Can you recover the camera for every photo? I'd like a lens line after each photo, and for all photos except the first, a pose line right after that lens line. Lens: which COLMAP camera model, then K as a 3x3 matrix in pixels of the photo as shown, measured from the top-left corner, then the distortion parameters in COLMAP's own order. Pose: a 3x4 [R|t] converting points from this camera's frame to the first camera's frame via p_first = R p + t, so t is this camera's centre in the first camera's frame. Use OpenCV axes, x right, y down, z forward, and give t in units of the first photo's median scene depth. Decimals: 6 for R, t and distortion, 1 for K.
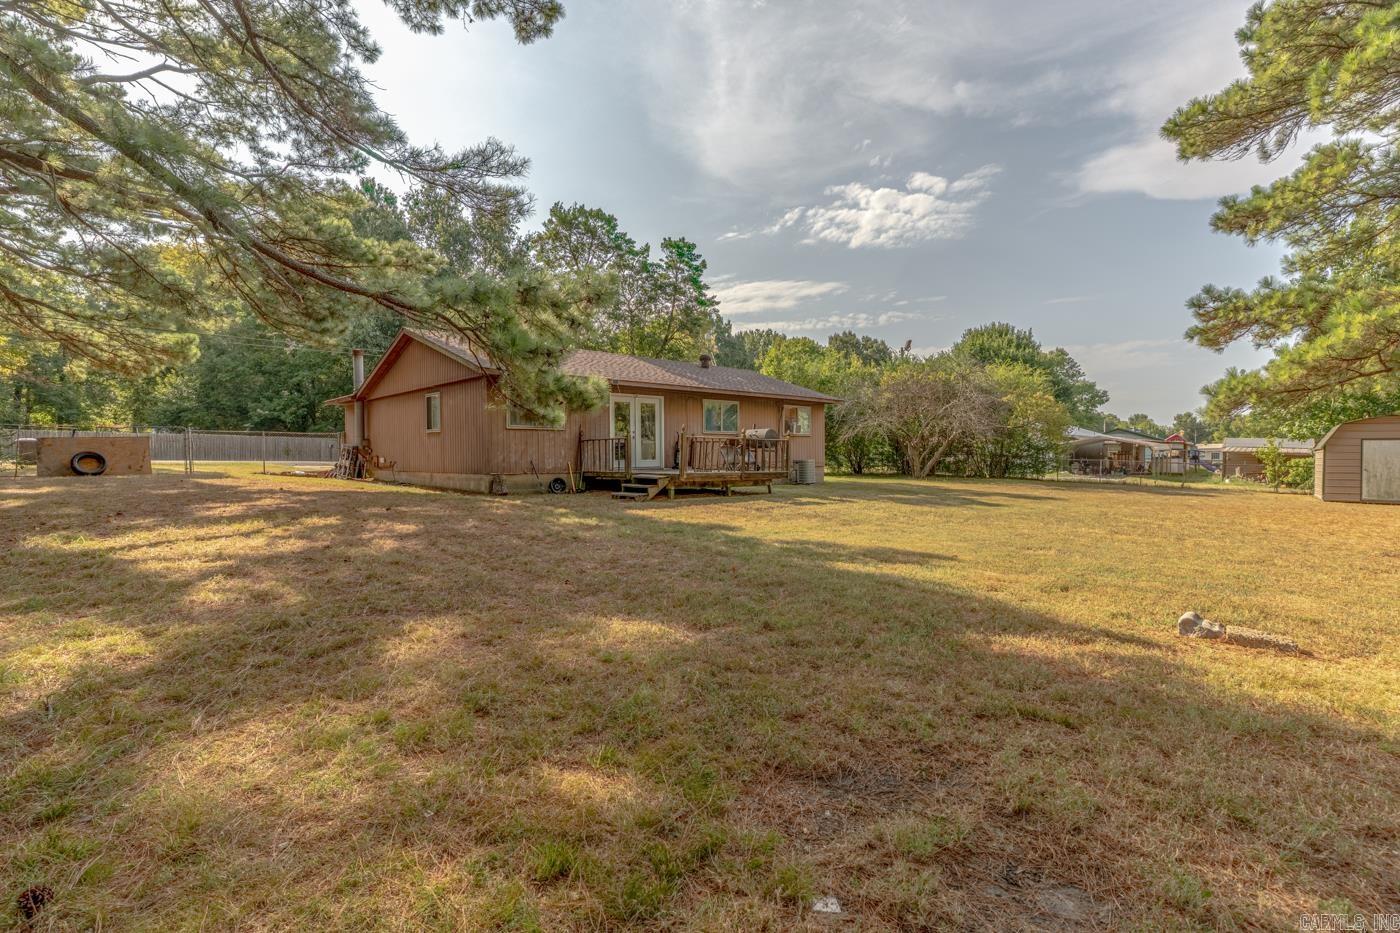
lens RADIAL K [[681.8, 0, 663.8], [0, 681.8, 464.4], [0, 0, 1]] dist [0.266142, 0.000047]
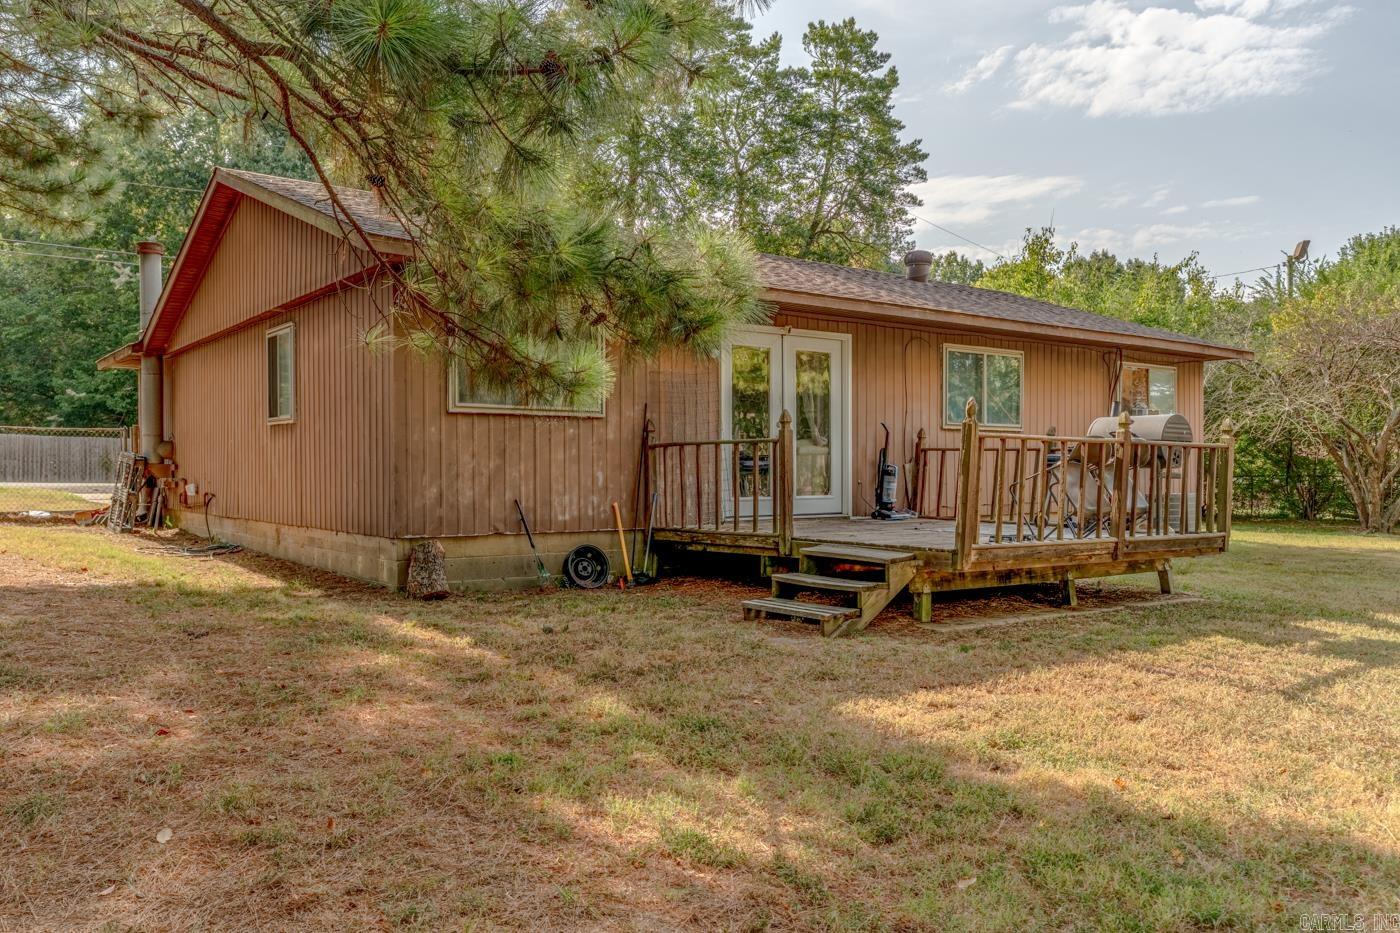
lens RADIAL K [[1098.2, 0, 702.3], [0, 1098.2, 489.1], [0, 0, 1]] dist [0.104398, 0.336468]
pose [[0.998861, 0.005411, -0.047406, -0.048474], [-0.005212, 0.999977, 0.004314, -0.010785], [0.047429, -0.004062, 0.998866, 0.311543]]
